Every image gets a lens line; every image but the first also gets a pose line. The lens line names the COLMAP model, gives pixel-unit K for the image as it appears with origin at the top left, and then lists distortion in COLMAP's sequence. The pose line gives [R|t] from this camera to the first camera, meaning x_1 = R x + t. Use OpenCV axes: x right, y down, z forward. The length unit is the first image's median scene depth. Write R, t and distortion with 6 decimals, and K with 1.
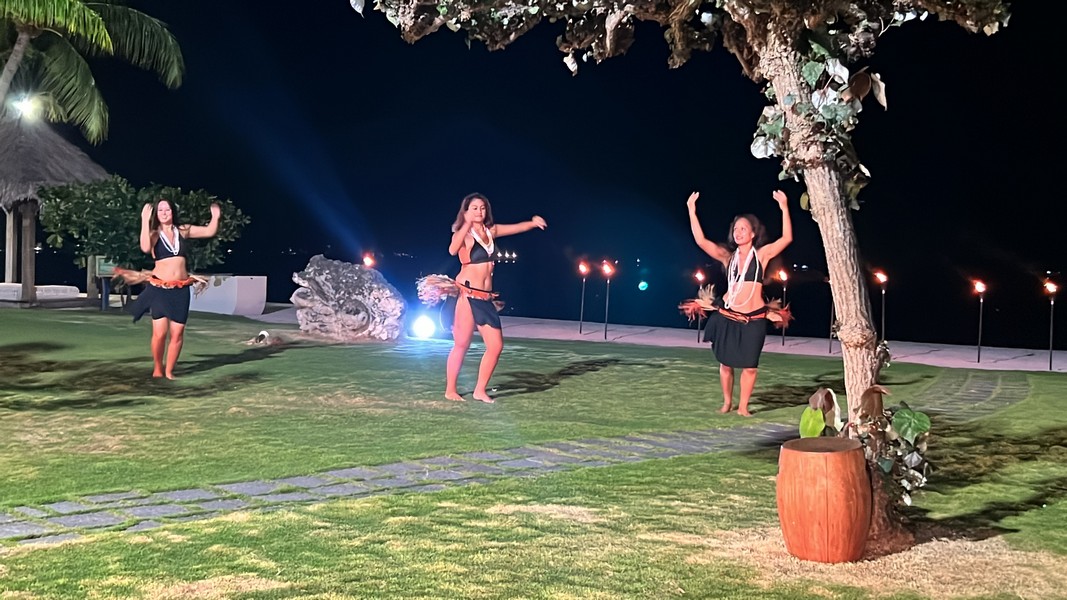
lens RADIAL K [[1333.4, 0, 533.5], [0, 1333.4, 300.0], [0, 0, 1]] dist [0.176927, -0.566099]
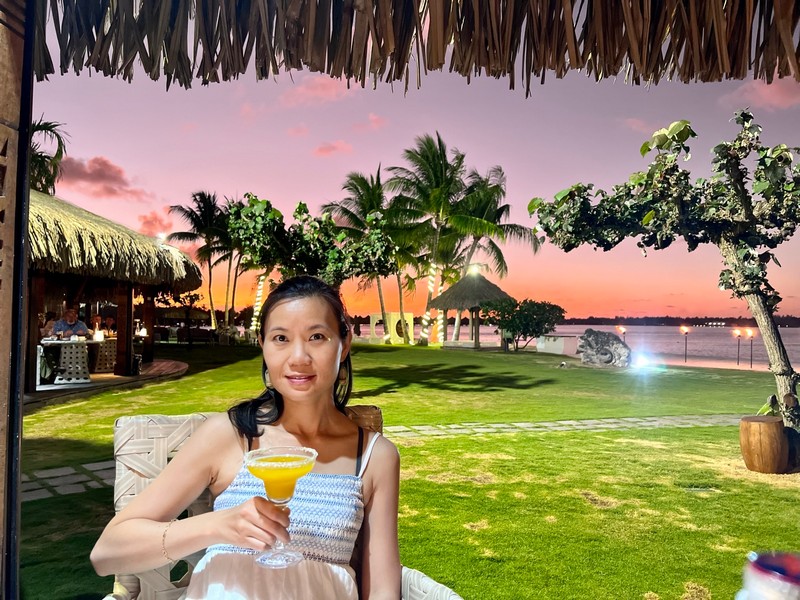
lens RADIAL K [[606.5, 0, 382.2], [0, 606.5, 300.2], [0, 0, 1]] dist [-0.005986, -0.006608]
pose [[0.859884, -0.038626, -0.509025, 0.183187], [-0.000089, 0.997122, -0.075815, -0.010958], [0.510489, 0.065237, 0.857406, -0.170488]]
